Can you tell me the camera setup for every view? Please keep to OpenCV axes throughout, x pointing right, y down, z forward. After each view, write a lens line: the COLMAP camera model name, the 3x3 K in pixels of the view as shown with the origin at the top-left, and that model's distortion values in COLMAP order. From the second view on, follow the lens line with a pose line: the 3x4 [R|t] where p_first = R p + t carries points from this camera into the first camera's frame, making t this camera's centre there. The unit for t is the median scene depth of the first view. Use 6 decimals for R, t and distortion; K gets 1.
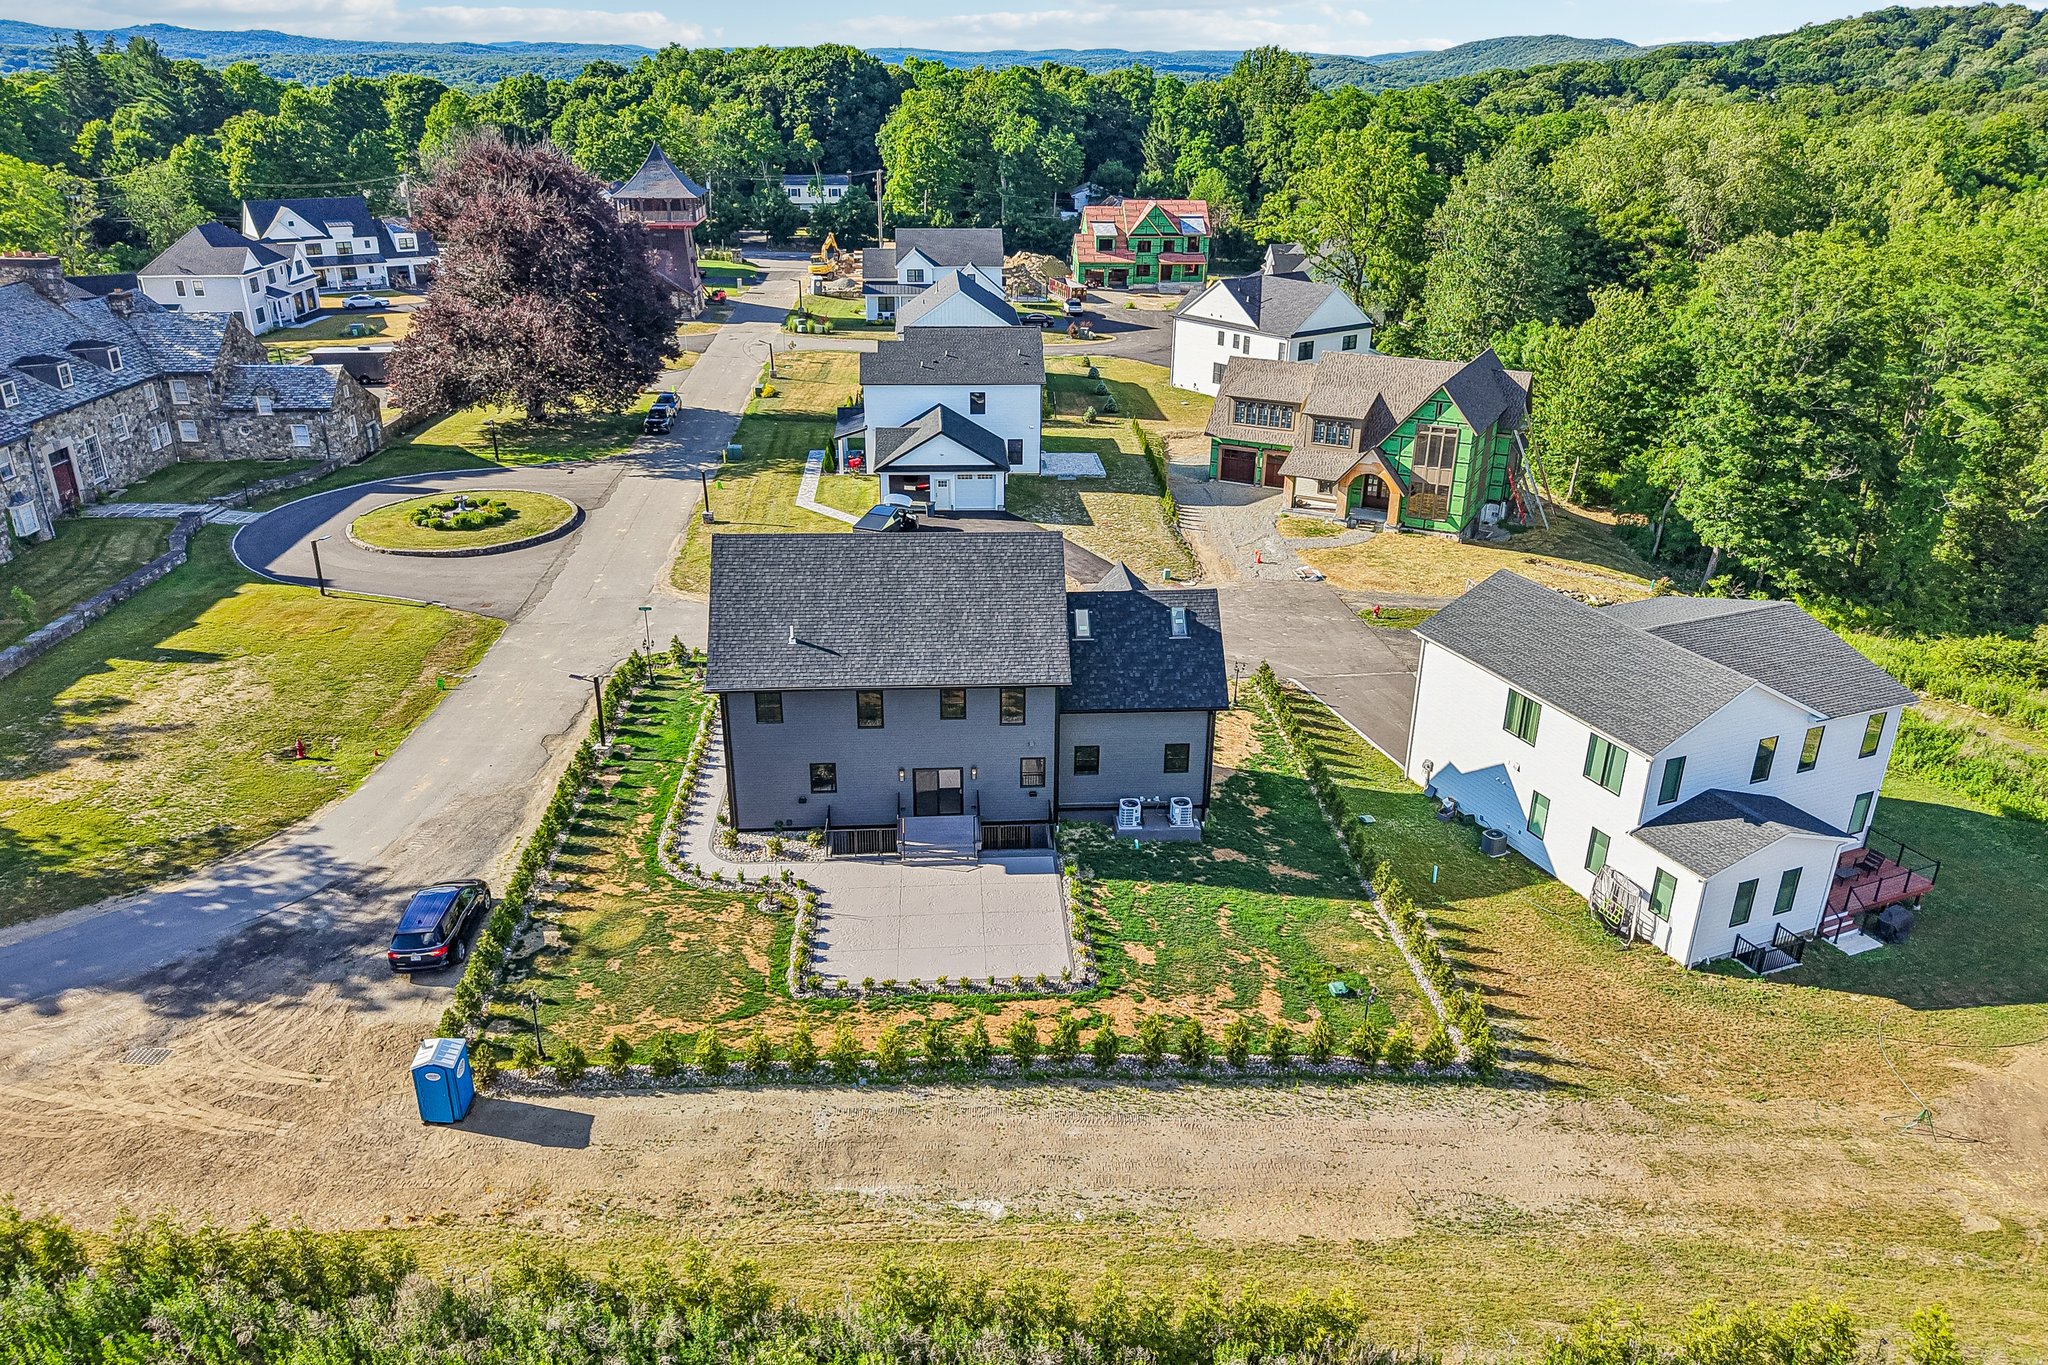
lens RADIAL K [[1419.3, 0, 1019.9], [0, 1419.3, 665.5], [0, 0, 1]] dist [0.041782, -0.065853]
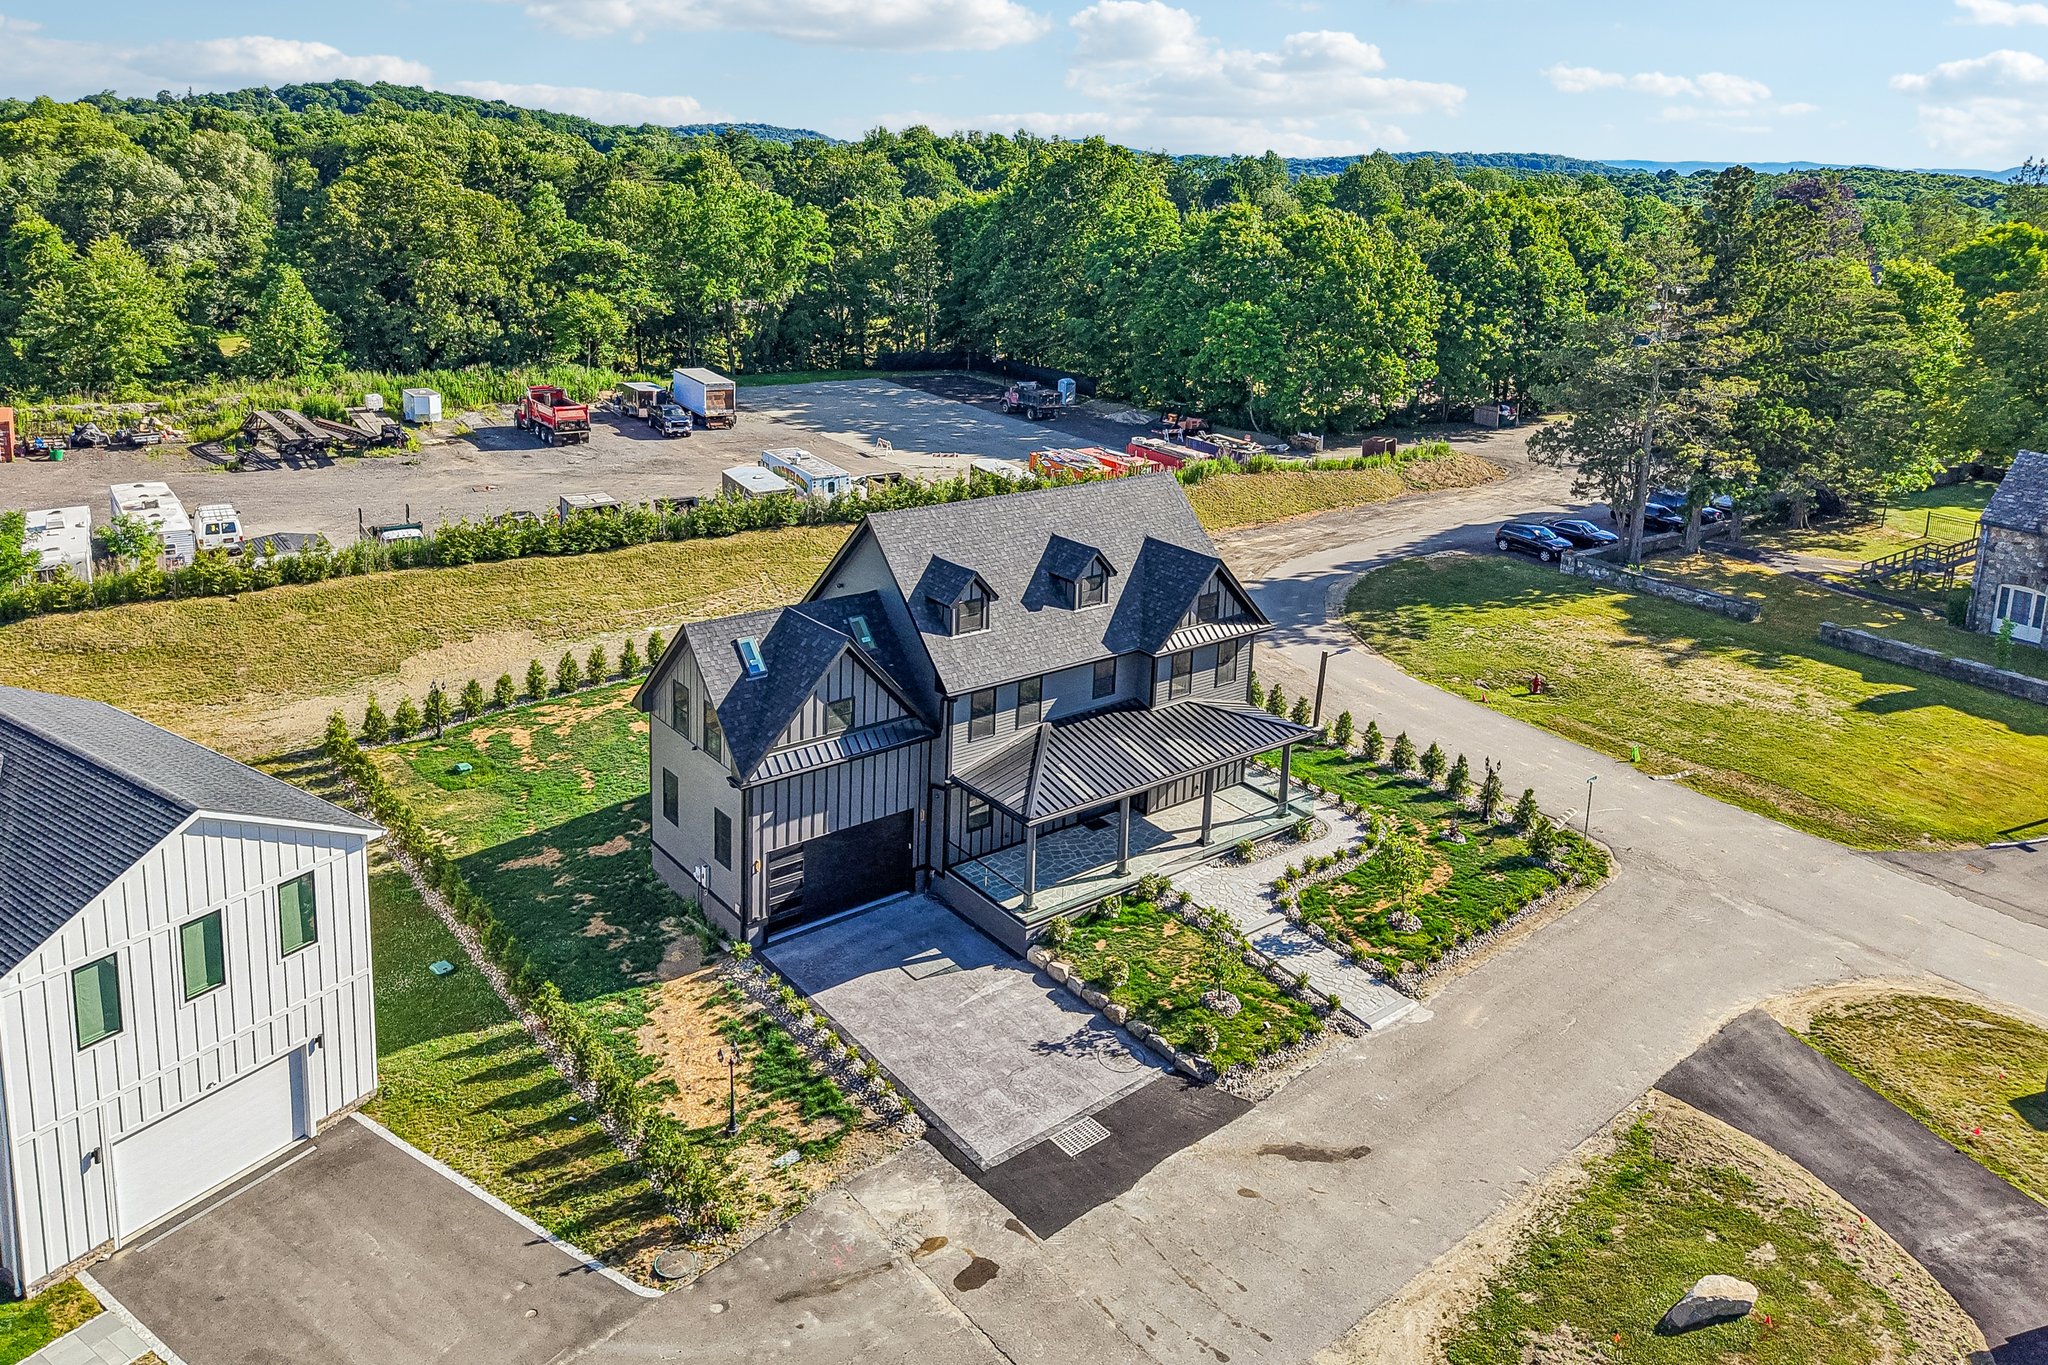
lens RADIAL K [[1480.0, 0, 993.6], [0, 1480.0, 407.9], [0, 0, 1]] dist [0.017703, -0.008587]
pose [[-0.827007, 0.057791, -0.559214, 0.264811], [-0.255513, 0.847394, 0.465443, -0.336778], [0.500773, 0.527811, -0.686034, 0.959746]]
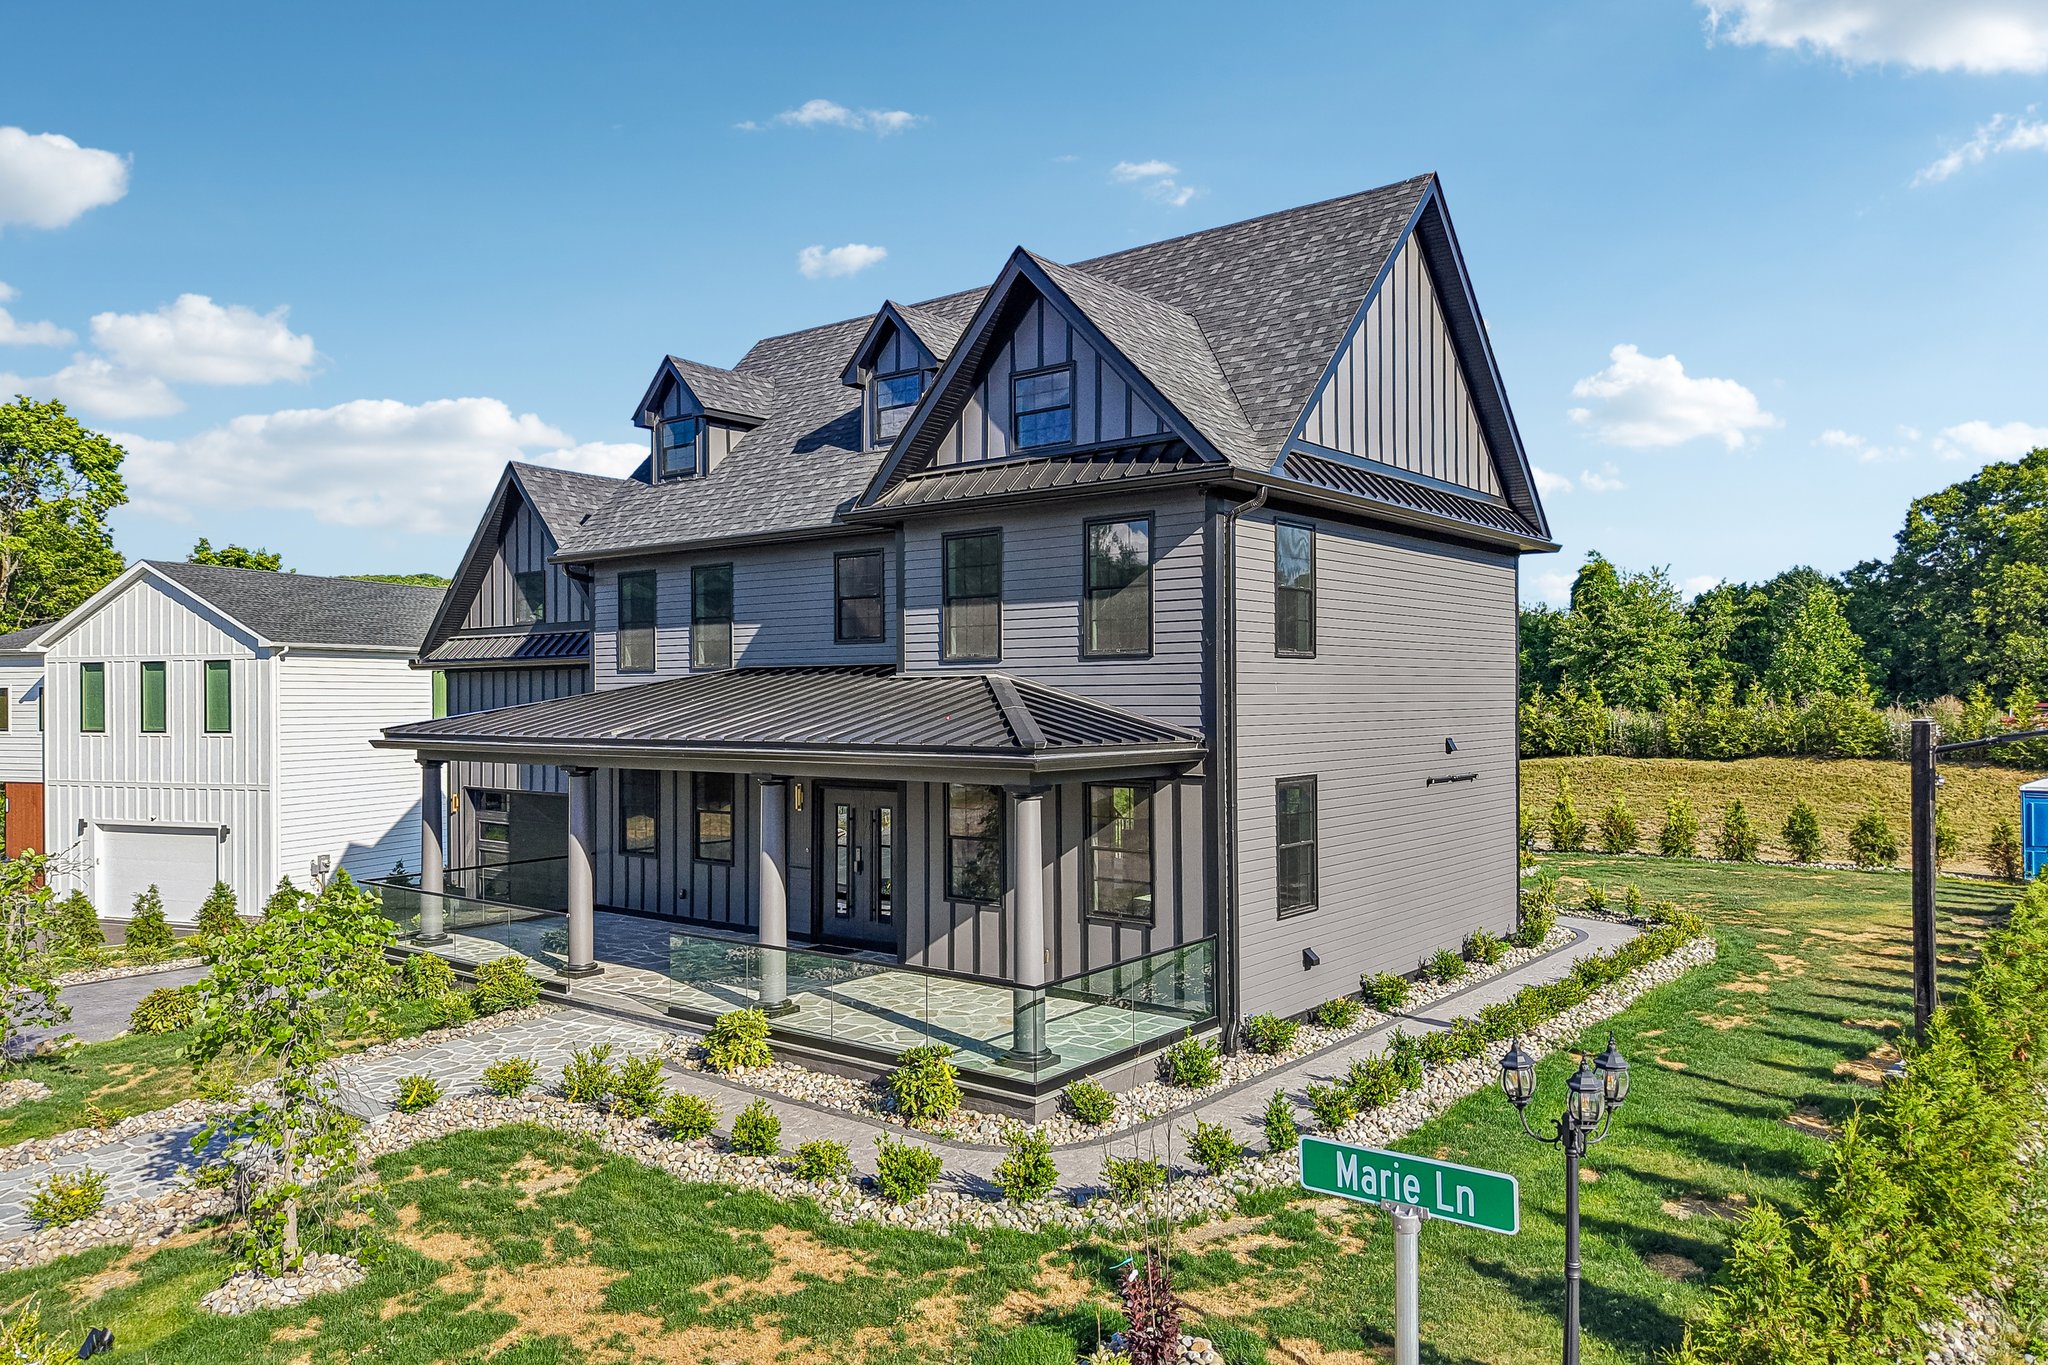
lens RADIAL K [[1408.6, 0, 1022.1], [0, 1408.6, 695.7], [0, 0, 1]] dist [0.005129, -0.000785]
pose [[-0.732245, -0.004237, 0.681029, -0.224027], [0.261504, 0.921576, 0.286904, -0.059571], [-0.628835, 0.388176, -0.673711, 0.801900]]
